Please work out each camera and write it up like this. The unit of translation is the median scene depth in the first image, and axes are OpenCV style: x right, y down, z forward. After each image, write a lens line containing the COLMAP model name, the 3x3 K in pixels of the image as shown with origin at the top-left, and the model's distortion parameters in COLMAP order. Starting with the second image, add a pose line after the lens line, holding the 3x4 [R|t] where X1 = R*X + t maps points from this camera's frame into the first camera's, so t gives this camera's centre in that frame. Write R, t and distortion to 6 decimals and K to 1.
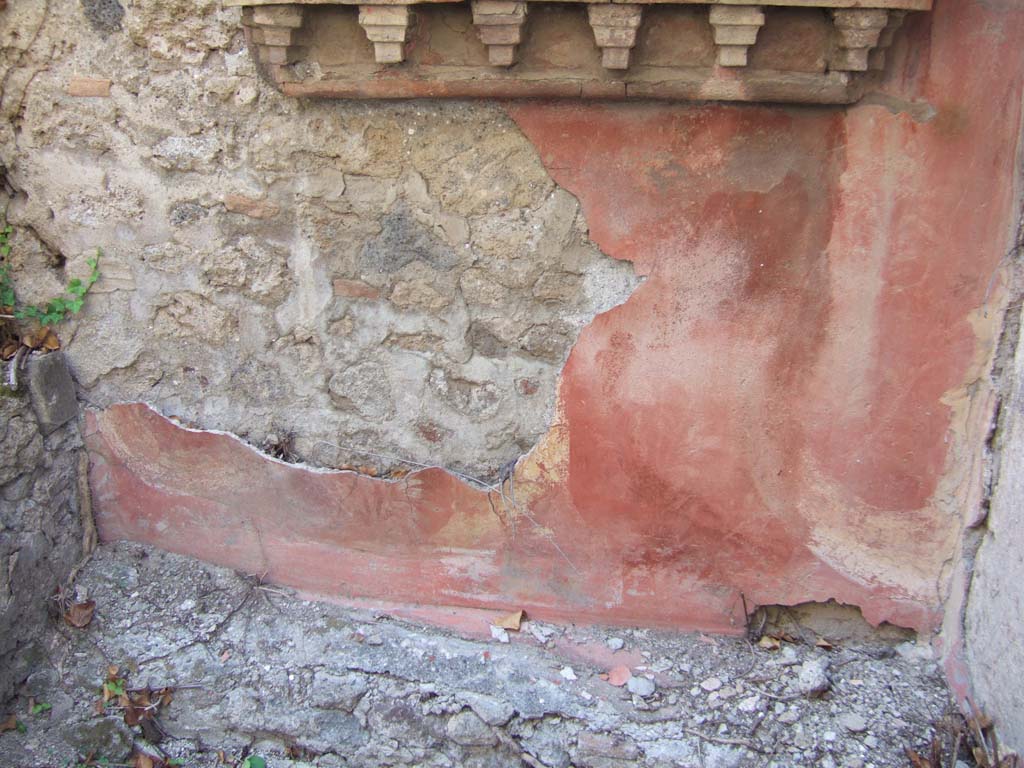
lens RADIAL K [[1091.4, 0, 512.1], [0, 1091.4, 390.4], [0, 0, 1]] dist [-0.055224, 0.000000]
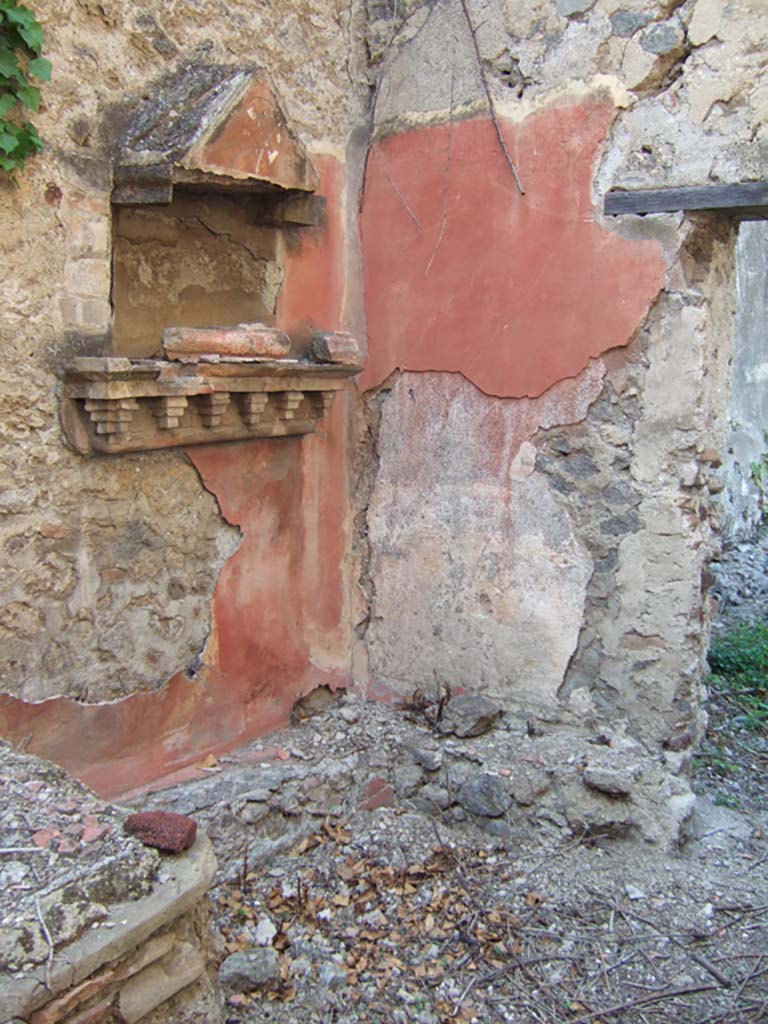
lens RADIAL K [[1091.4, 0, 382.4], [0, 1091.4, 509.5], [0, 0, 1]] dist [-0.055224, 0.000000]
pose [[0.408683, -0.121554, 0.904546, -1.371987], [0.320085, 0.947230, -0.017328, -0.031444], [-0.854707, 0.296613, 0.426024, -0.004882]]
